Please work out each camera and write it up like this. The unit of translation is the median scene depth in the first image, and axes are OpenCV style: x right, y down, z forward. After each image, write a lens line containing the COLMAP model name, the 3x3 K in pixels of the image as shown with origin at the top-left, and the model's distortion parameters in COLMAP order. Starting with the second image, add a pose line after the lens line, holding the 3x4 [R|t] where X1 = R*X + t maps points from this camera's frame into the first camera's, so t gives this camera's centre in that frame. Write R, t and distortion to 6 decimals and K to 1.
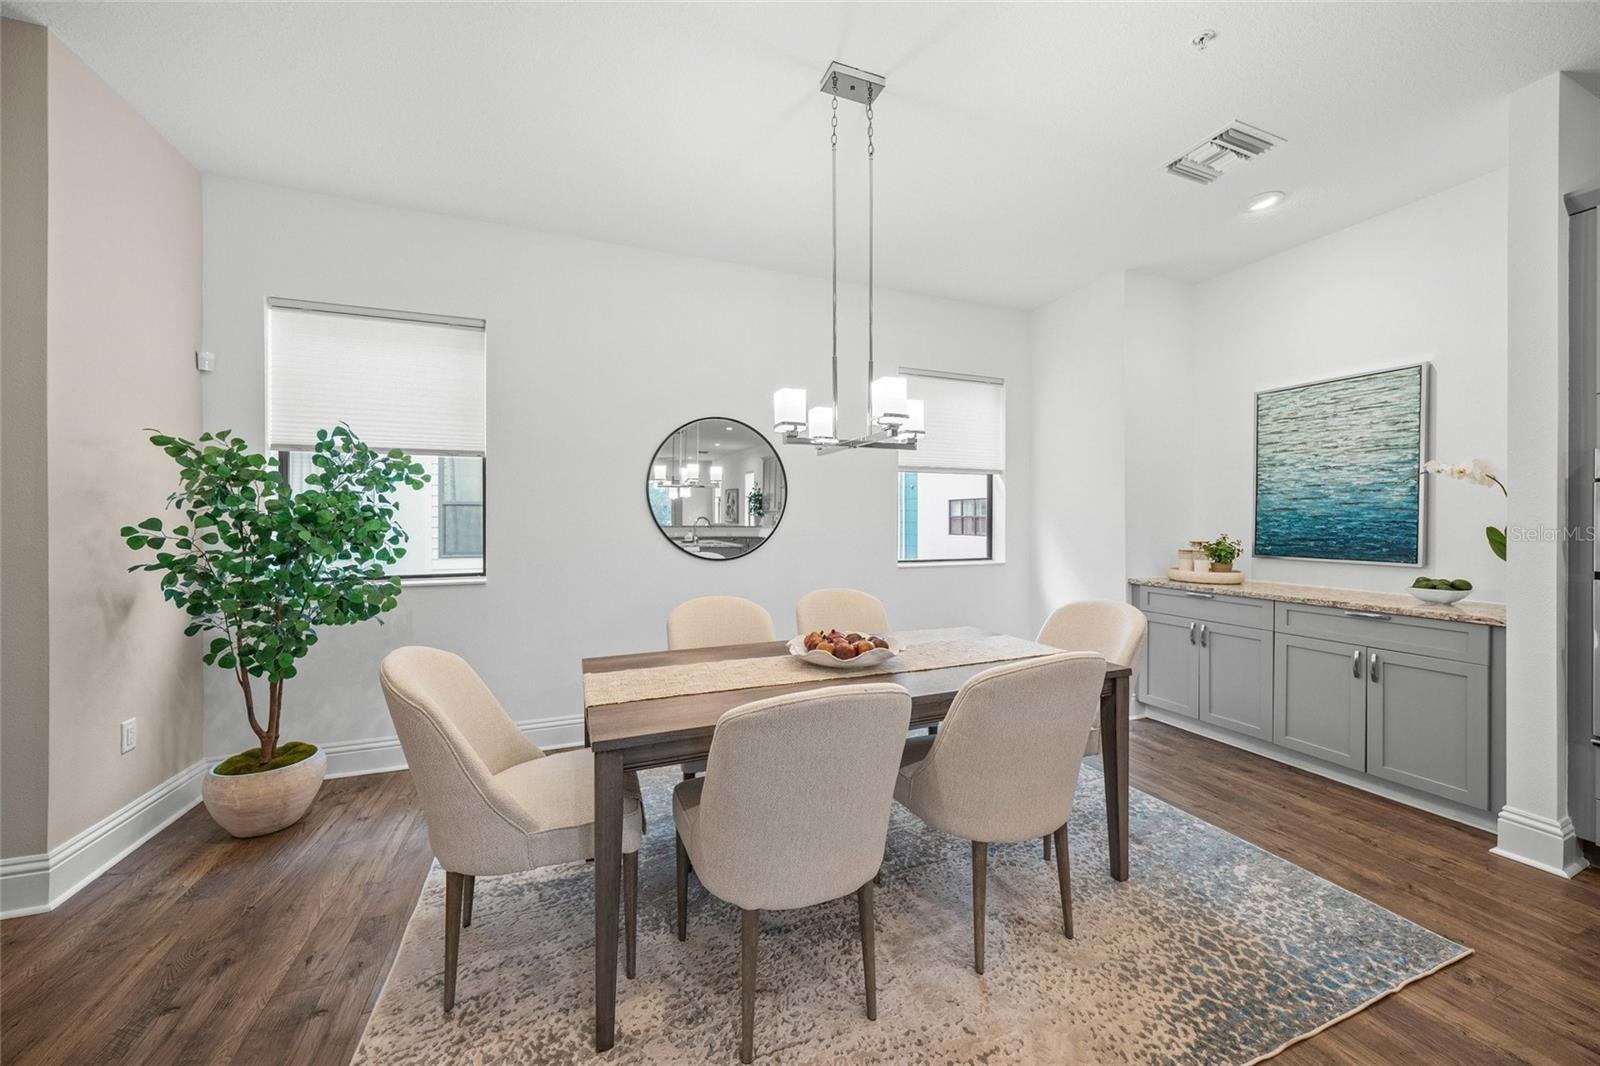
lens RADIAL K [[580.6, 0, 805.3], [0, 580.6, 523.5], [0, 0, 1]] dist [0.000250, 0.000006]
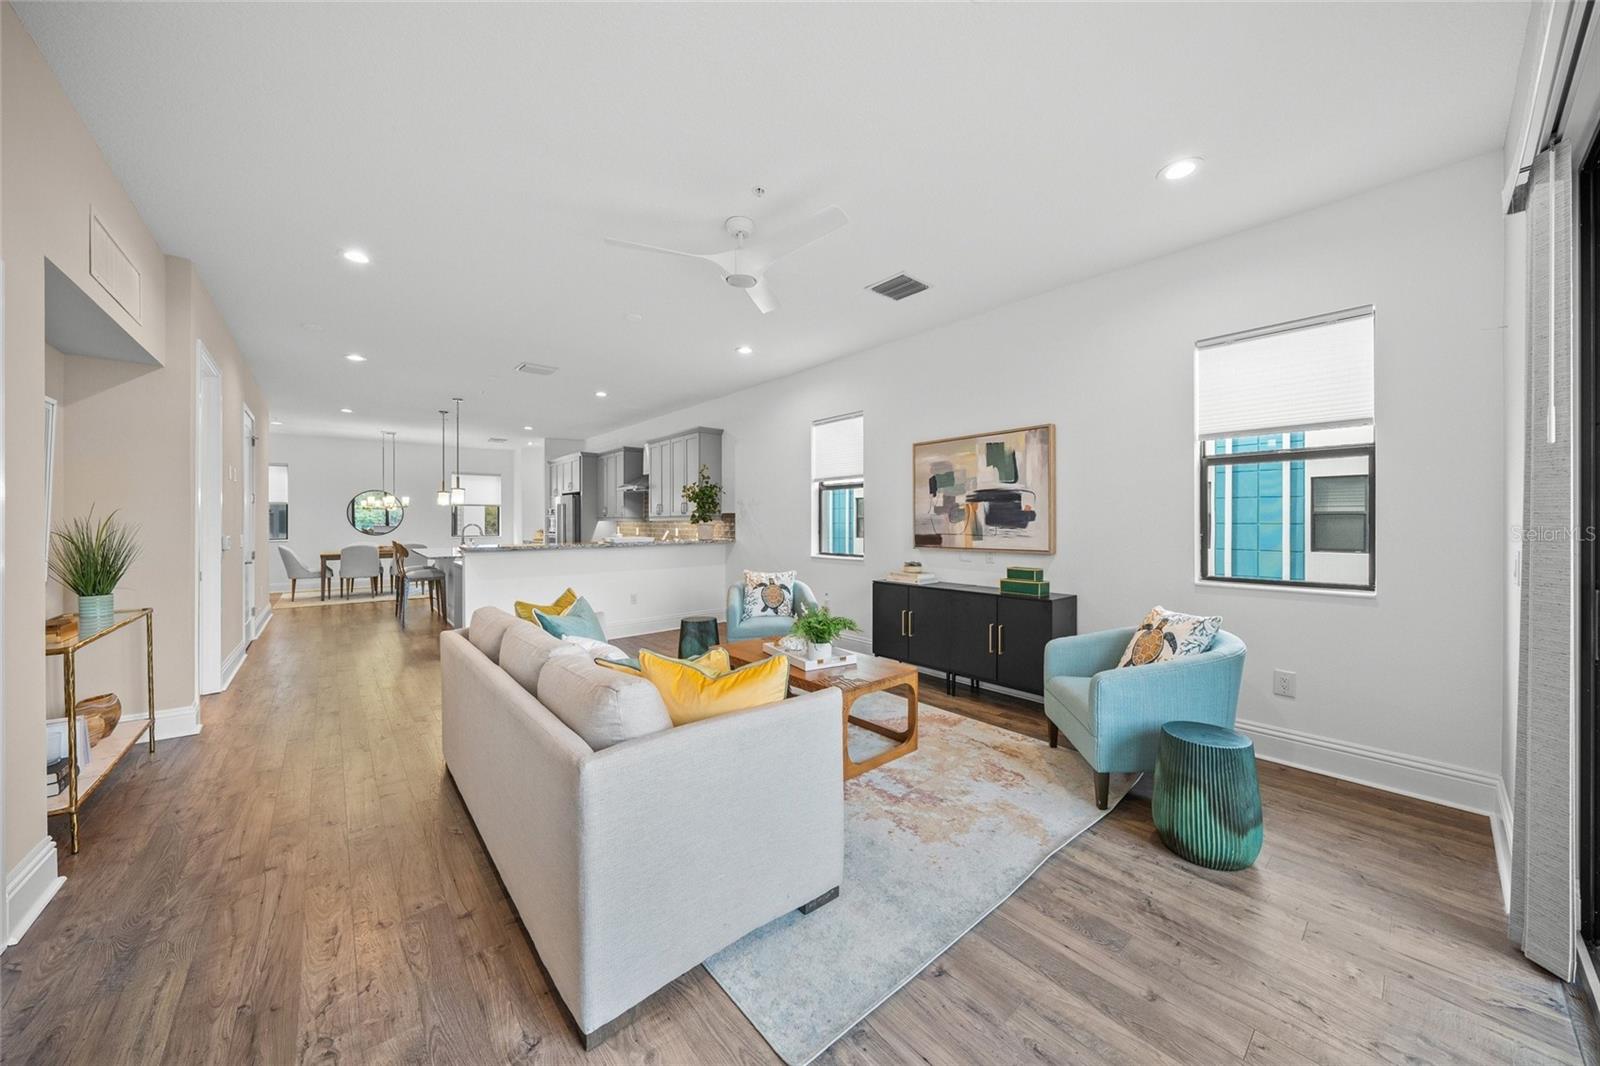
lens RADIAL K [[554.3, 0, 805.4], [0, 554.3, 529.7], [0, 0, 1]] dist [-0.000387, -0.000050]
pose [[0.947684, -0.004536, 0.319177, 1.308880], [0.002440, 0.999973, 0.006965, 0.020890], [-0.319200, -0.005822, 0.947670, -3.090756]]
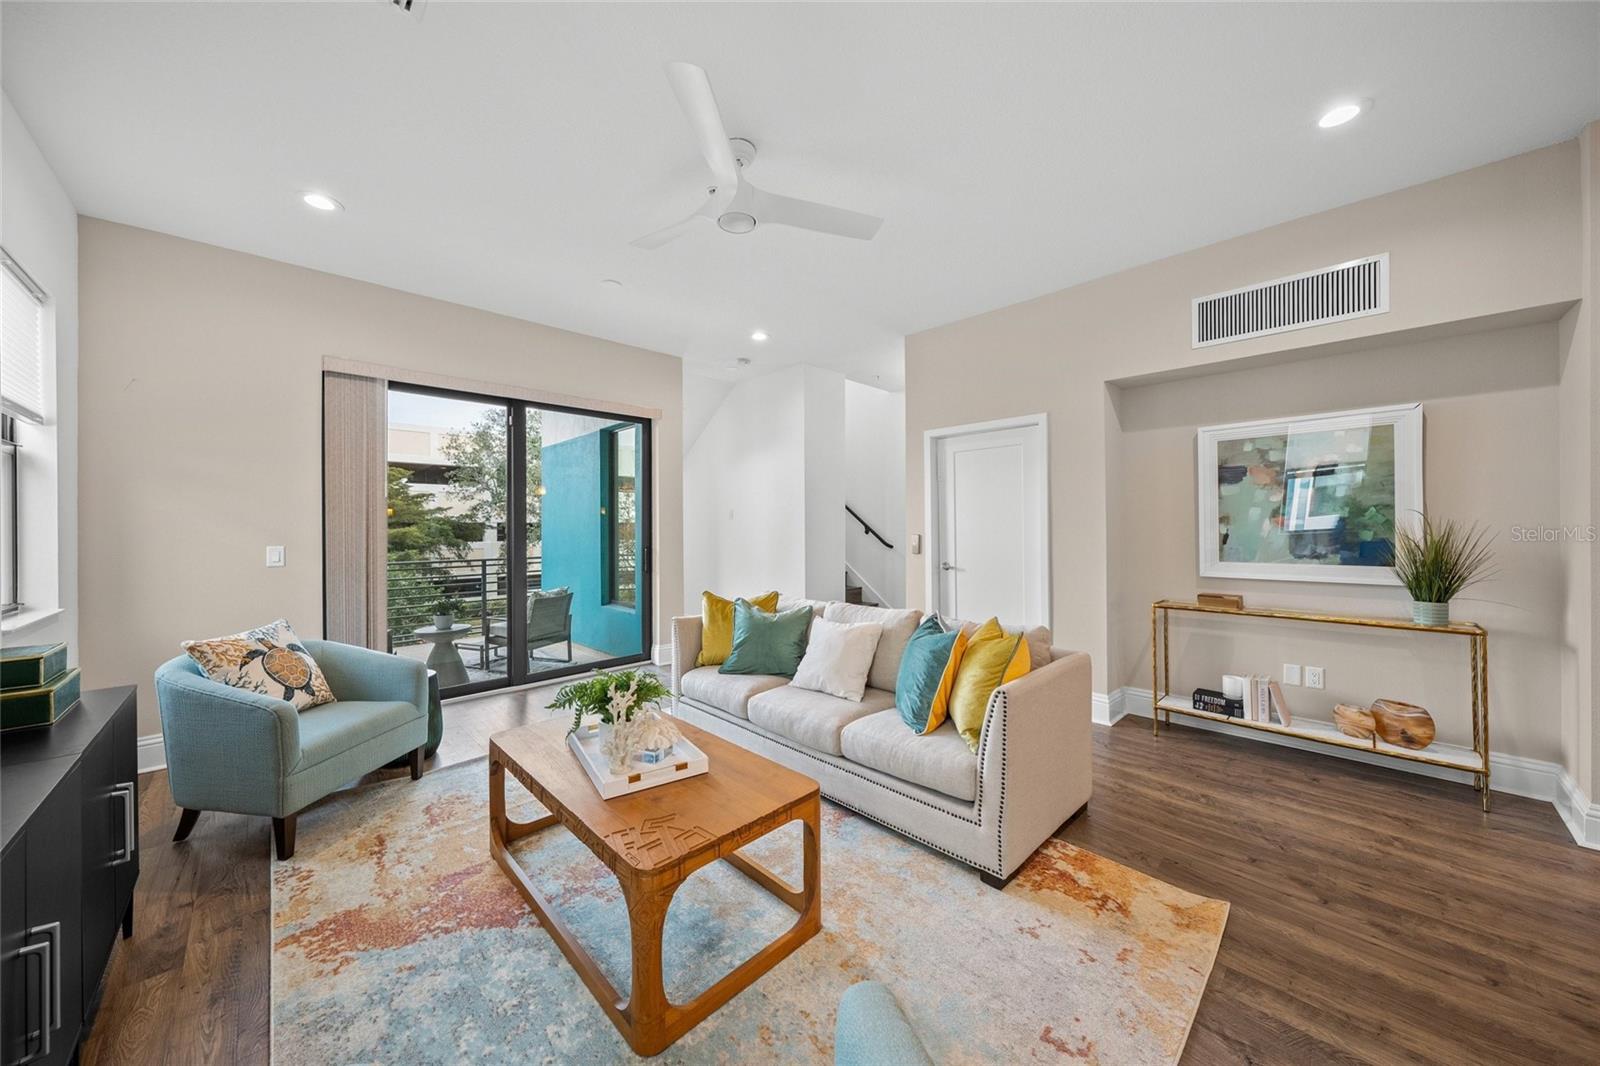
lens RADIAL K [[548.2, 0, 804.5], [0, 548.2, 524.9], [0, 0, 1]] dist [-0.002152, -0.000266]
pose [[-0.920584, 0.002245, -0.390539, 1.728095], [0.001581, 0.999997, 0.002024, 0.007719], [0.390542, 0.001246, -0.920584, -1.392477]]
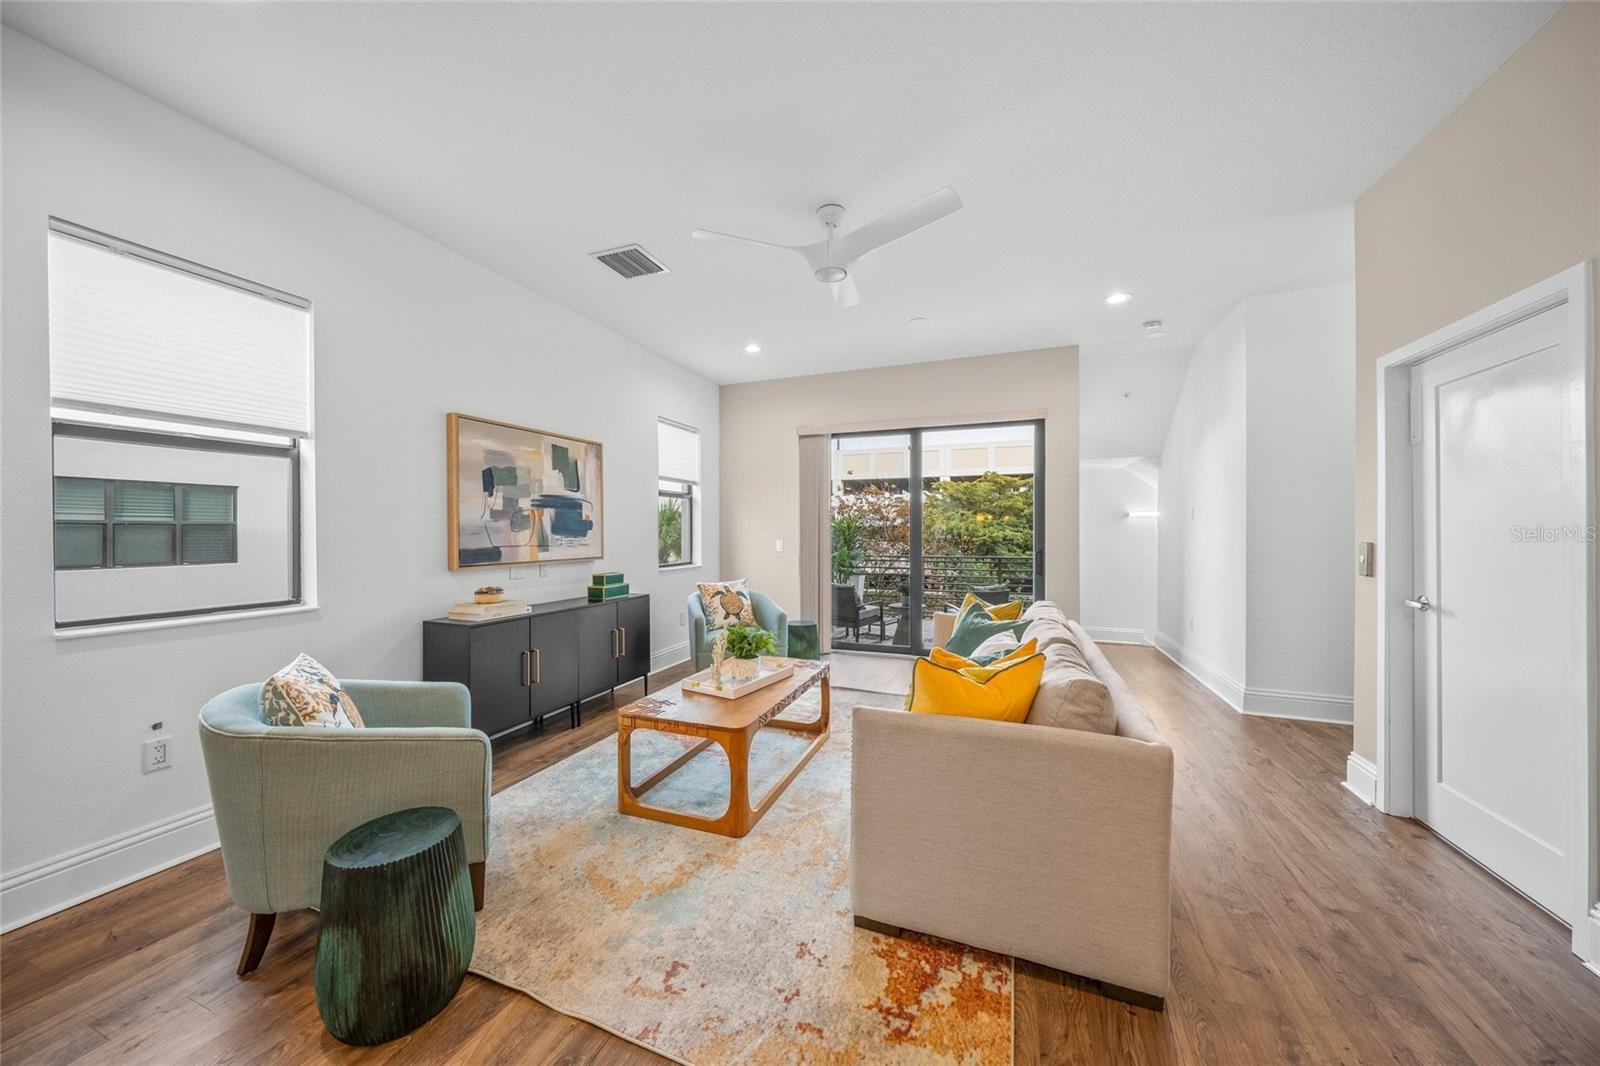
lens RADIAL K [[554.3, 0, 805.4], [0, 554.3, 529.7], [0, 0, 1]] dist [-0.000387, -0.000050]
pose [[-0.738920, 0.003220, 0.673785, 0.918298], [0.005695, 0.999983, 0.001466, 0.011561], [-0.673769, 0.004920, -0.738926, -1.419243]]
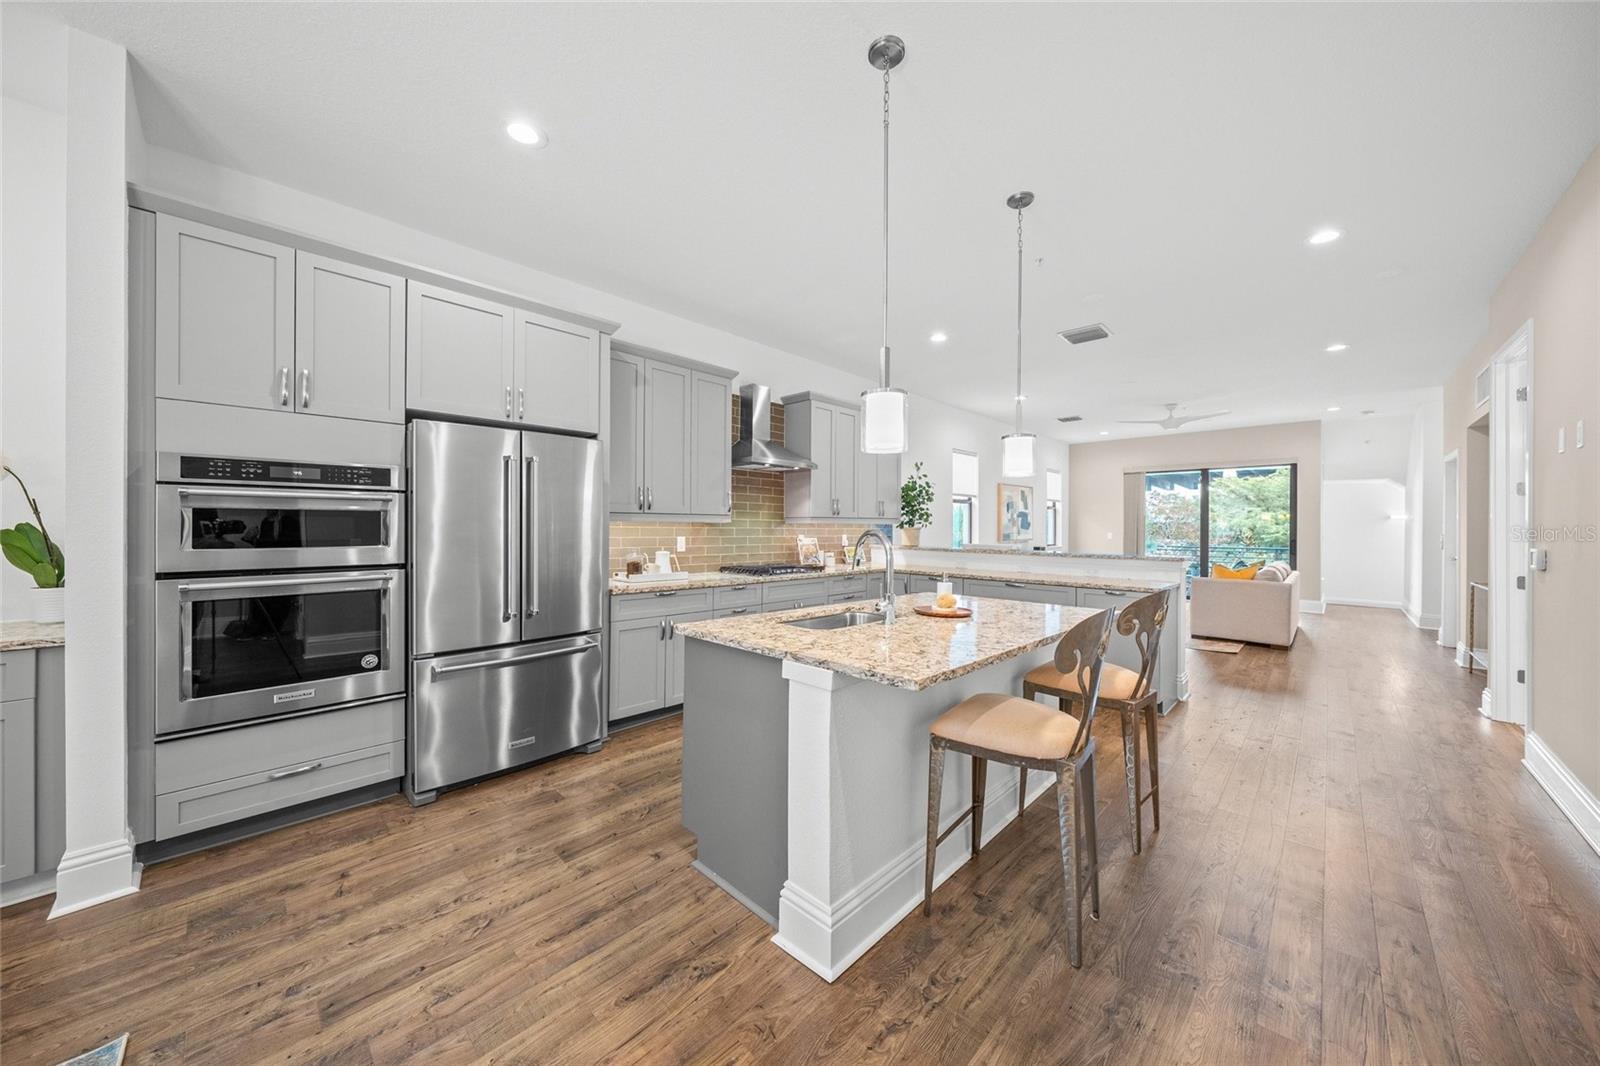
lens RADIAL K [[548.2, 0, 804.5], [0, 548.2, 524.9], [0, 0, 1]] dist [-0.002152, -0.000266]
pose [[-0.407461, -0.001536, 0.913221, 0.019616], [-0.000954, 0.999999, 0.001257, -0.001493], [-0.913222, -0.000359, -0.407462, 0.237387]]
